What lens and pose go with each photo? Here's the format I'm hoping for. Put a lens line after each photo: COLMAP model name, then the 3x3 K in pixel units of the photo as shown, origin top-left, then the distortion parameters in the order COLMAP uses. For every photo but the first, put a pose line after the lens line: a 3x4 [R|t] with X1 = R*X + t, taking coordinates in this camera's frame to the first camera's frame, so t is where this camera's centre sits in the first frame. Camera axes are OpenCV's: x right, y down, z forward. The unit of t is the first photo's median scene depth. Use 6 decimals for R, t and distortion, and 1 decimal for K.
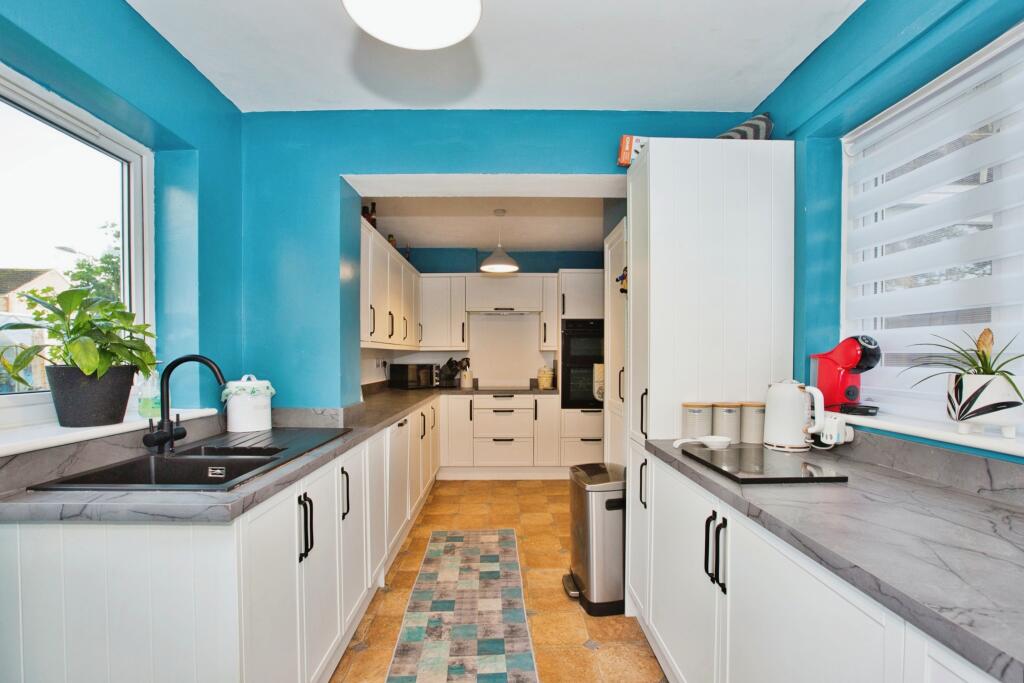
lens RADIAL K [[482.6, 0, 509.1], [0, 482.6, 346.2], [0, 0, 1]] dist [-0.001738, -0.000329]
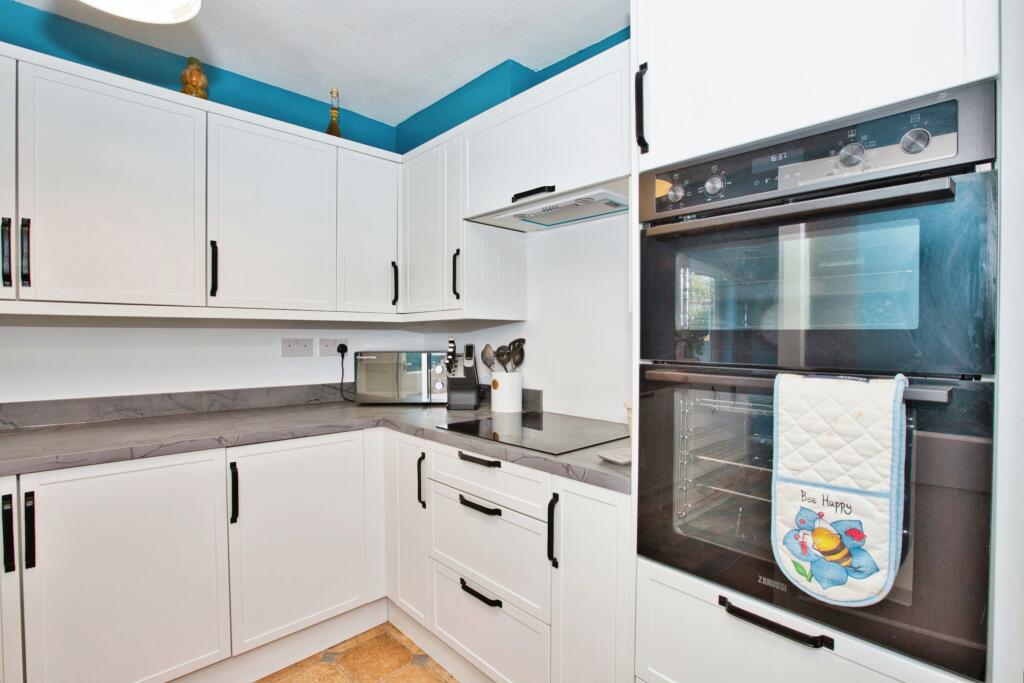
lens RADIAL K [[484.2, 0, 512.0], [0, 484.2, 341.5], [0, 0, 1]] dist [-0.000816, 0.000283]
pose [[0.679148, 0.014426, -0.733859, 0.239243], [0.002783, 0.999749, 0.022229, 0.018719], [0.733996, -0.017140, 0.678938, 0.795998]]
